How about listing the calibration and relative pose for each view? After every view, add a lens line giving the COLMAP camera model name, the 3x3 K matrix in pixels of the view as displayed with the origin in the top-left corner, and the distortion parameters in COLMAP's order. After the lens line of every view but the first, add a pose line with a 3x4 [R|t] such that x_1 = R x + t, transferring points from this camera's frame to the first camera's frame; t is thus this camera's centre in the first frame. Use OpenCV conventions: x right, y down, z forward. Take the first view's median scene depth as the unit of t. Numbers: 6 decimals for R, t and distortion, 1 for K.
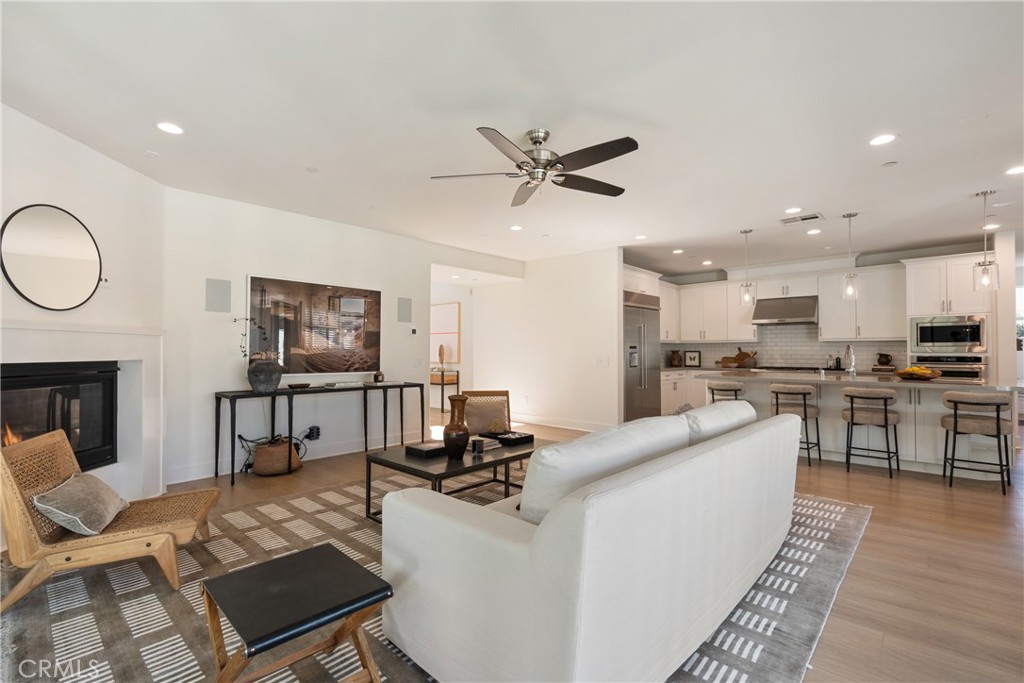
lens RADIAL K [[461.5, 0, 512.0], [0, 461.5, 341.5], [0, 0, 1]] dist [0.000330, -0.000225]
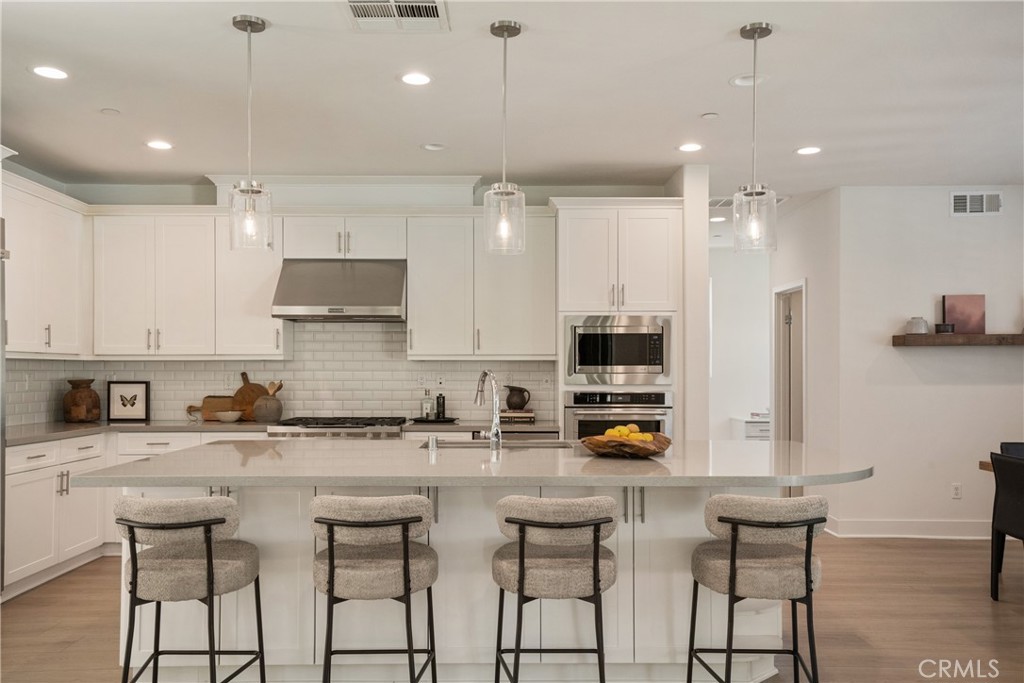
lens RADIAL K [[819.6, 0, 510.5], [0, 819.6, 373.4], [0, 0, 1]] dist [0.028729, -0.001232]
pose [[0.731058, 0.000550, 0.682315, 0.193465], [-0.015474, 0.999756, 0.015773, -0.001952], [-0.682140, -0.022089, 0.730888, 0.350535]]
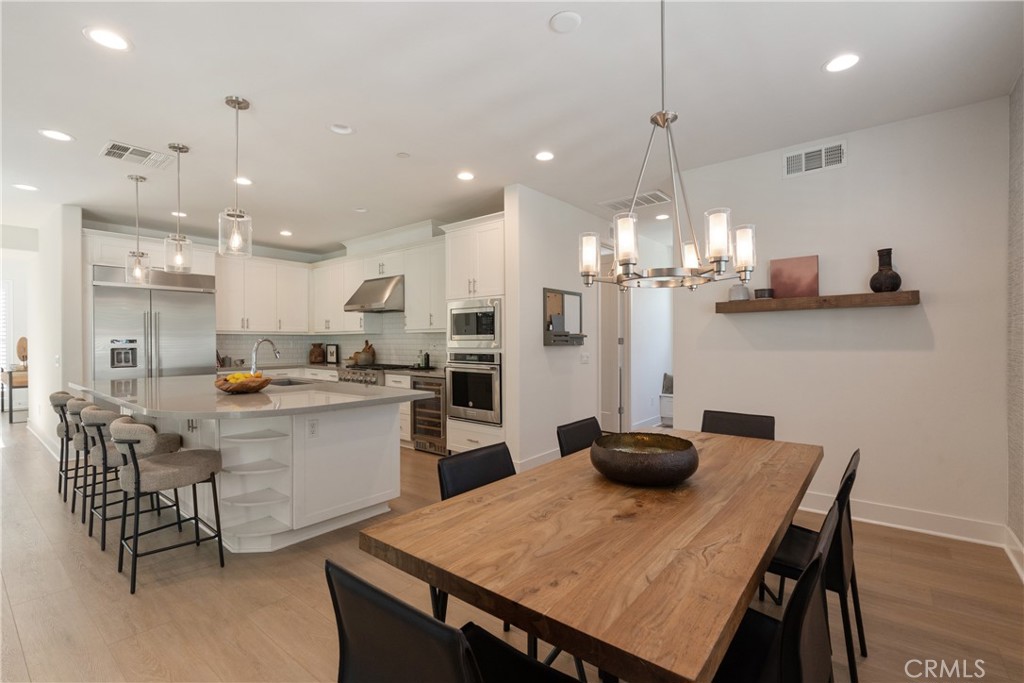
lens RADIAL K [[461.5, 0, 512.0], [0, 461.5, 341.5], [0, 0, 1]] dist [0.000330, -0.000225]
pose [[0.998191, -0.002637, 0.060072, 0.828040], [0.001250, 0.999732, 0.023118, -0.003793], [-0.060117, -0.023001, 0.997926, 0.207072]]
